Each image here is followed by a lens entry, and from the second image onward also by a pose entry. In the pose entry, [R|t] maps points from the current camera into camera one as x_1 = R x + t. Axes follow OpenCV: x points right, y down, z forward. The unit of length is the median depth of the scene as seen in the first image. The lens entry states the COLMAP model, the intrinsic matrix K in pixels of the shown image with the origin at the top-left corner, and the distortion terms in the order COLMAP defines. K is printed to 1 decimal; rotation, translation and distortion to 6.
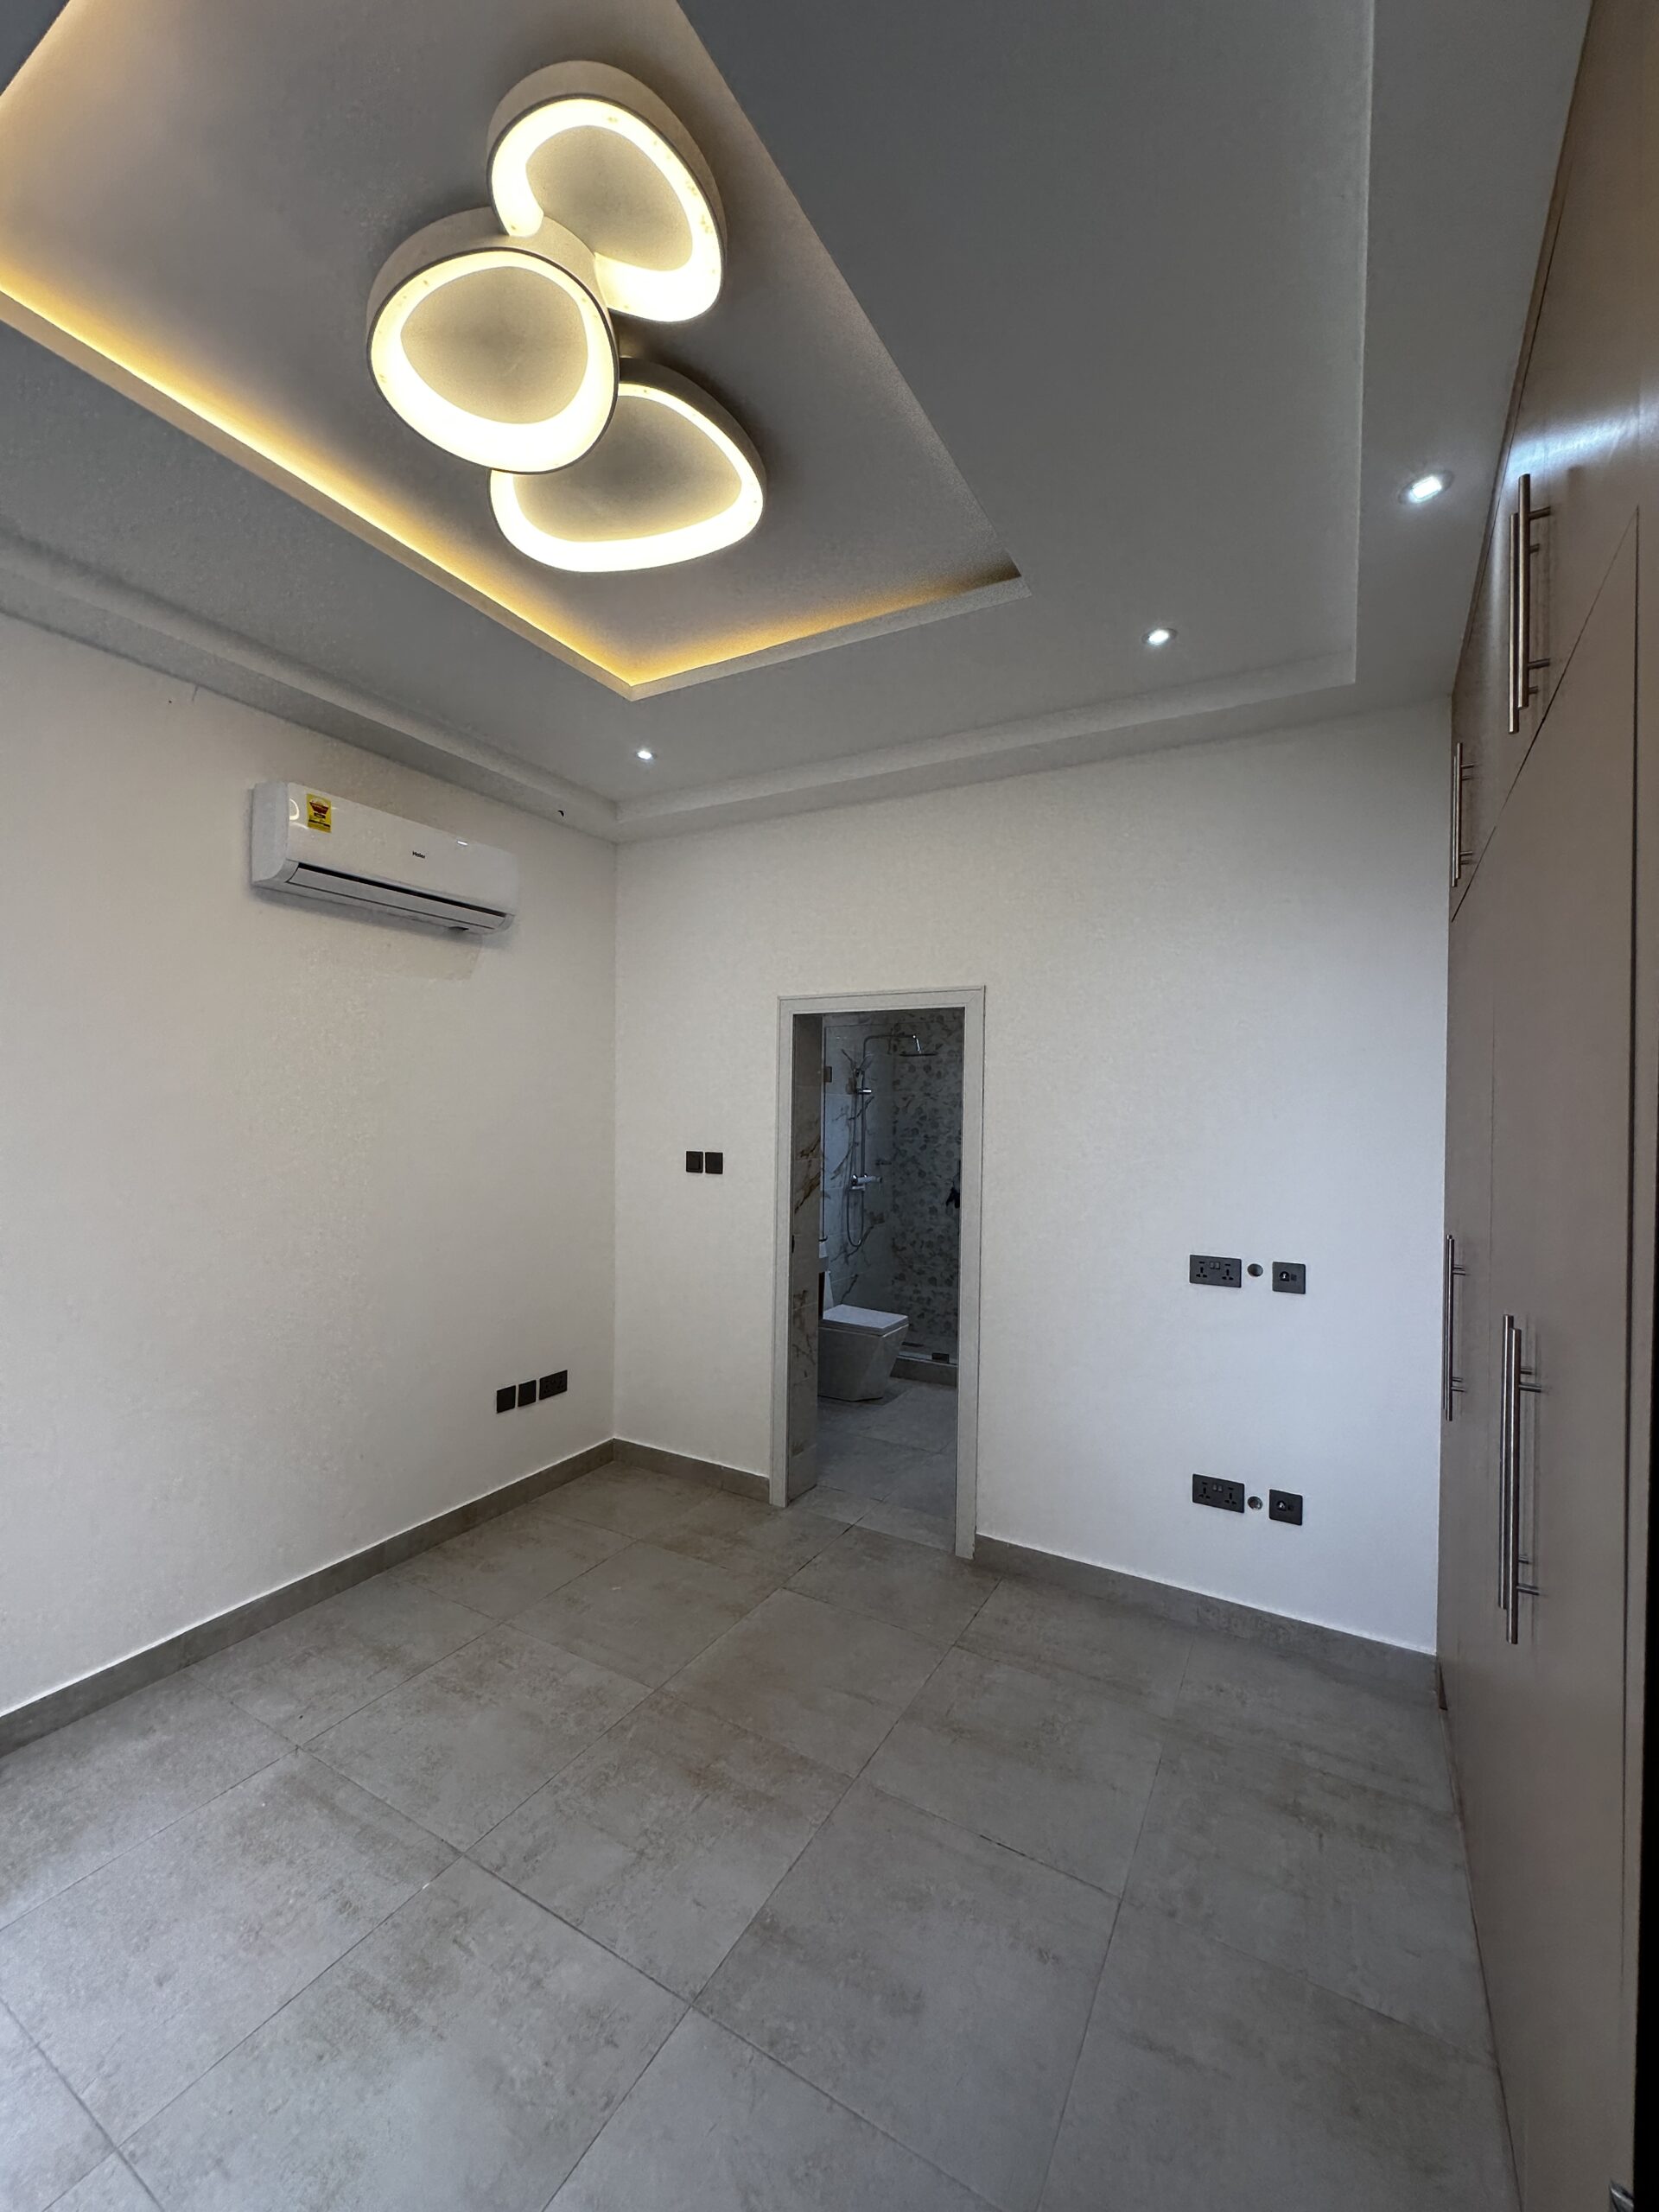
lens RADIAL K [[887.3, 0, 827.5], [0, 887.3, 1108.9], [0, 0, 1]] dist [-0.000882, 0.000972]
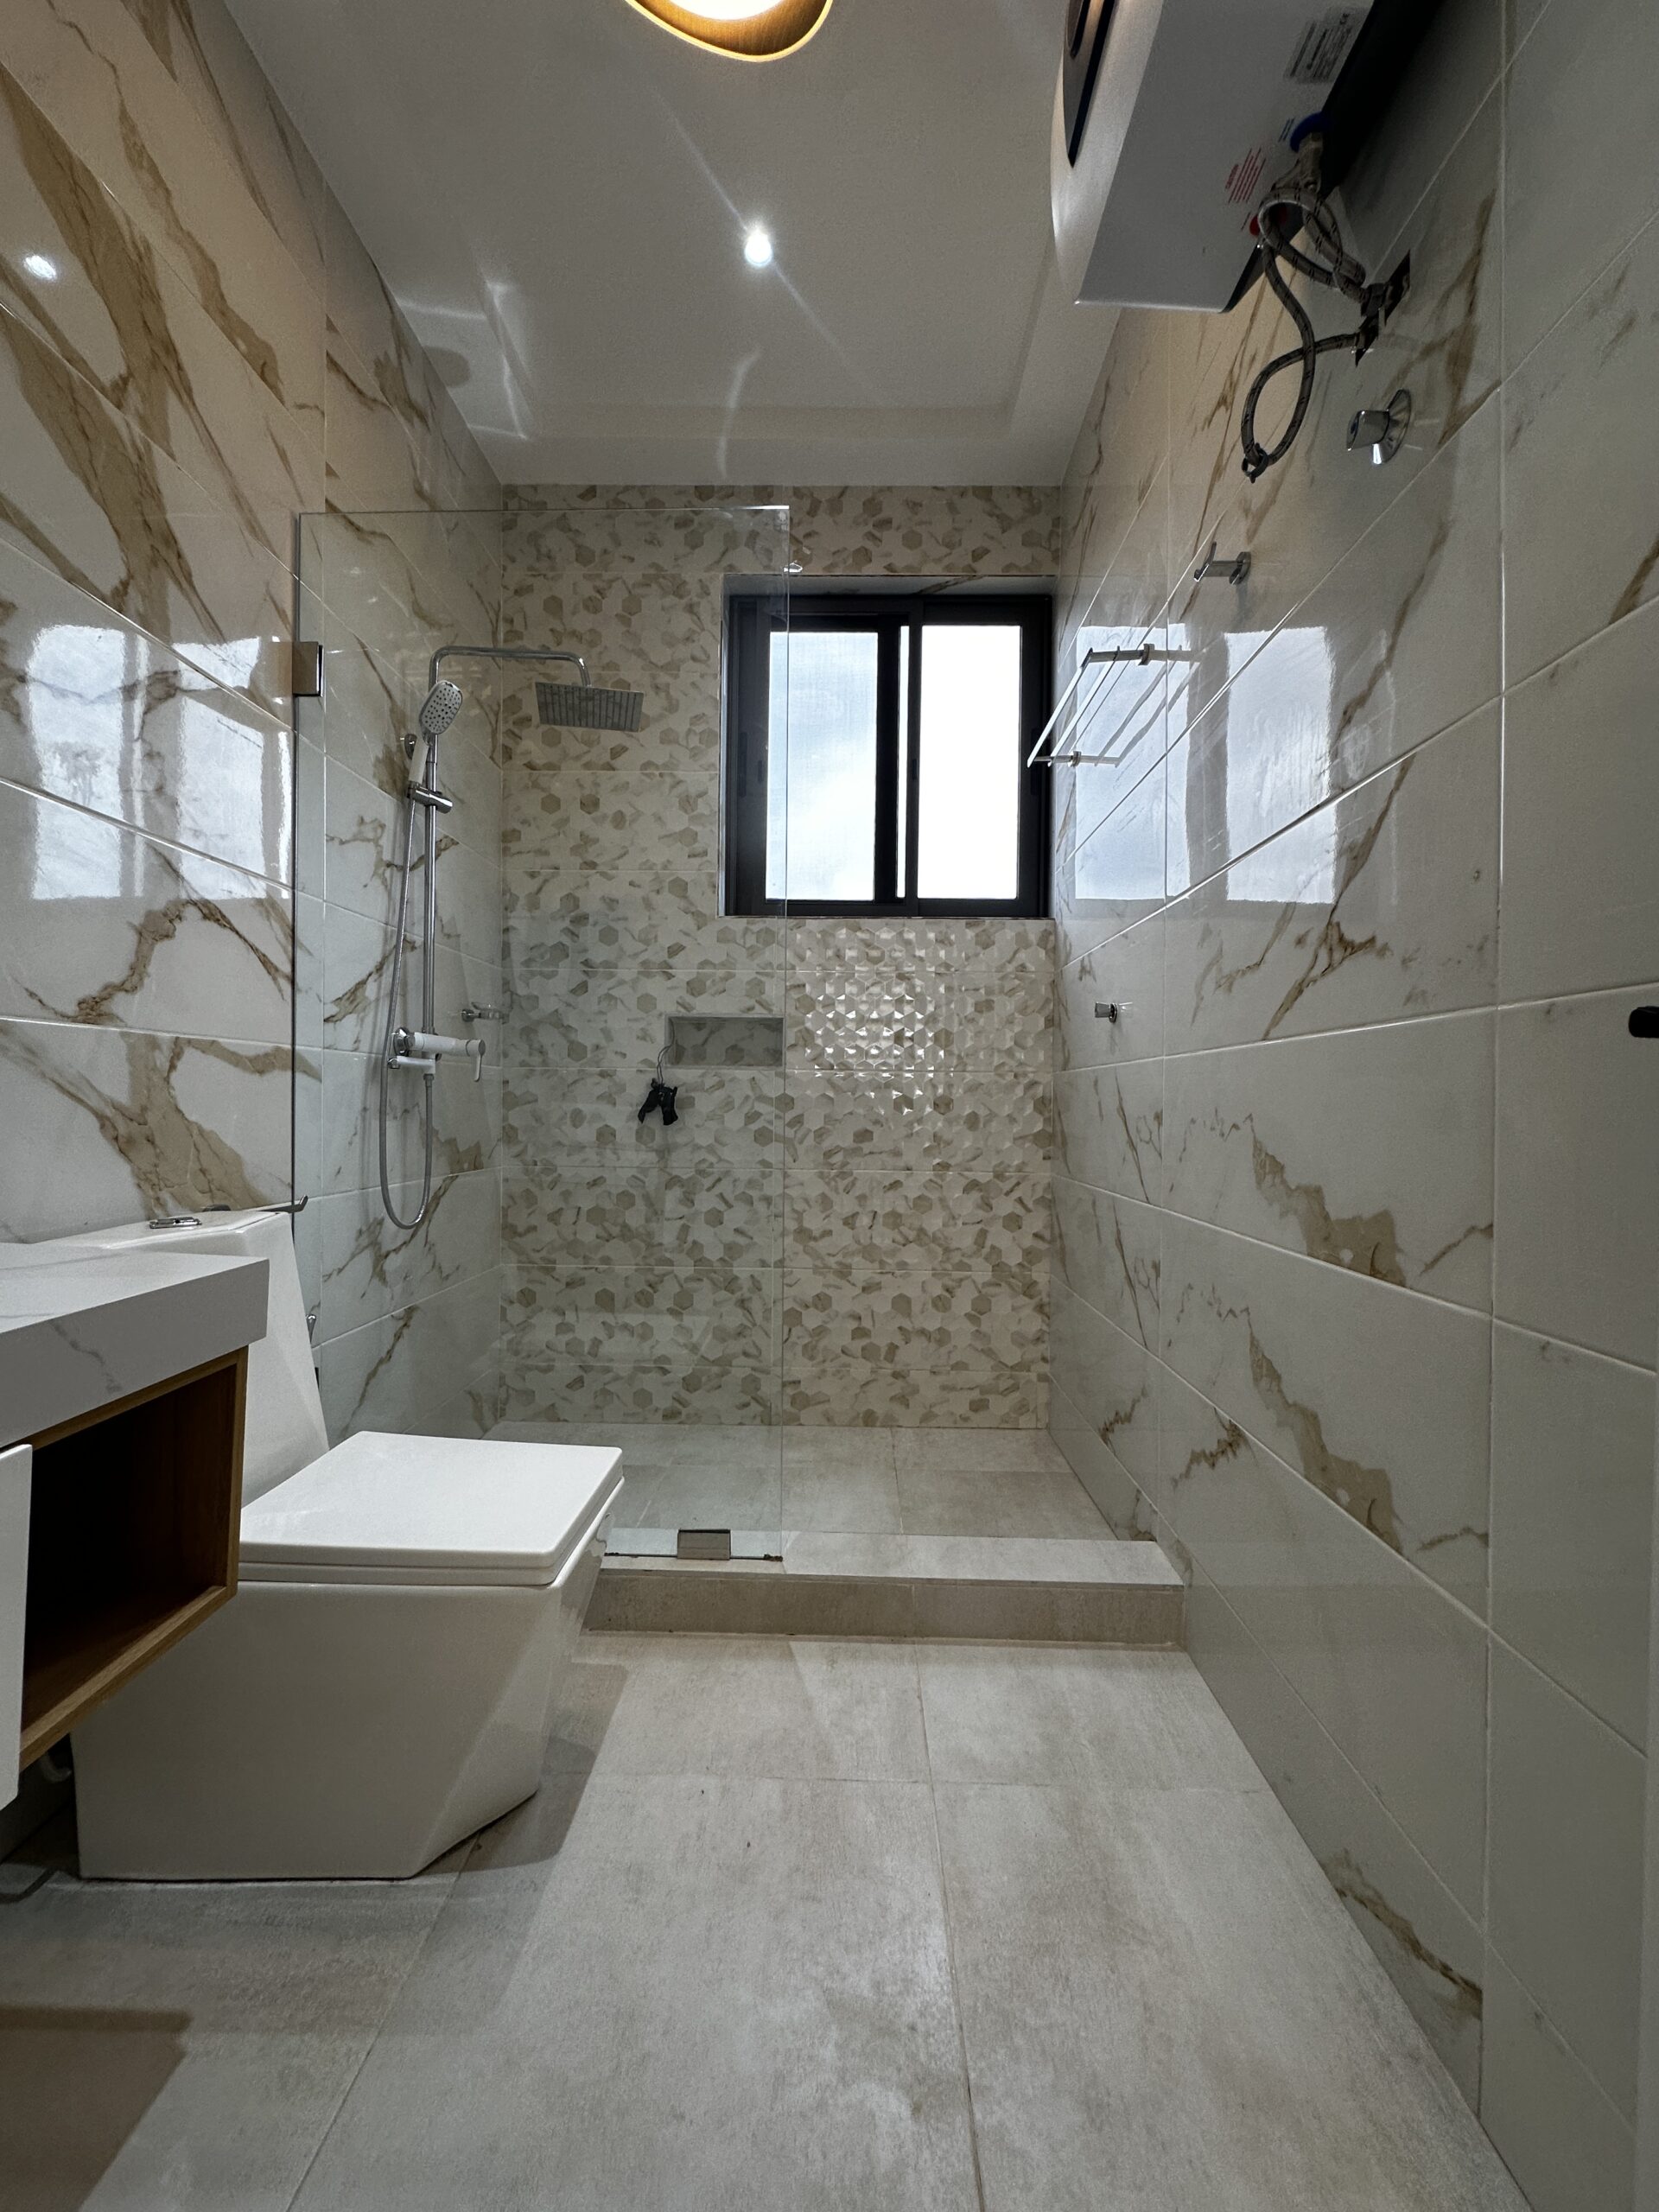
lens RADIAL K [[887.3, 0, 832.8], [0, 887.3, 1107.5], [0, 0, 1]] dist [-0.000882, 0.000972]
pose [[0.879145, -0.004601, 0.476532, 0.011487], [0.000485, 0.999962, 0.008761, 0.096824], [-0.476554, -0.007471, 0.879114, 0.568750]]
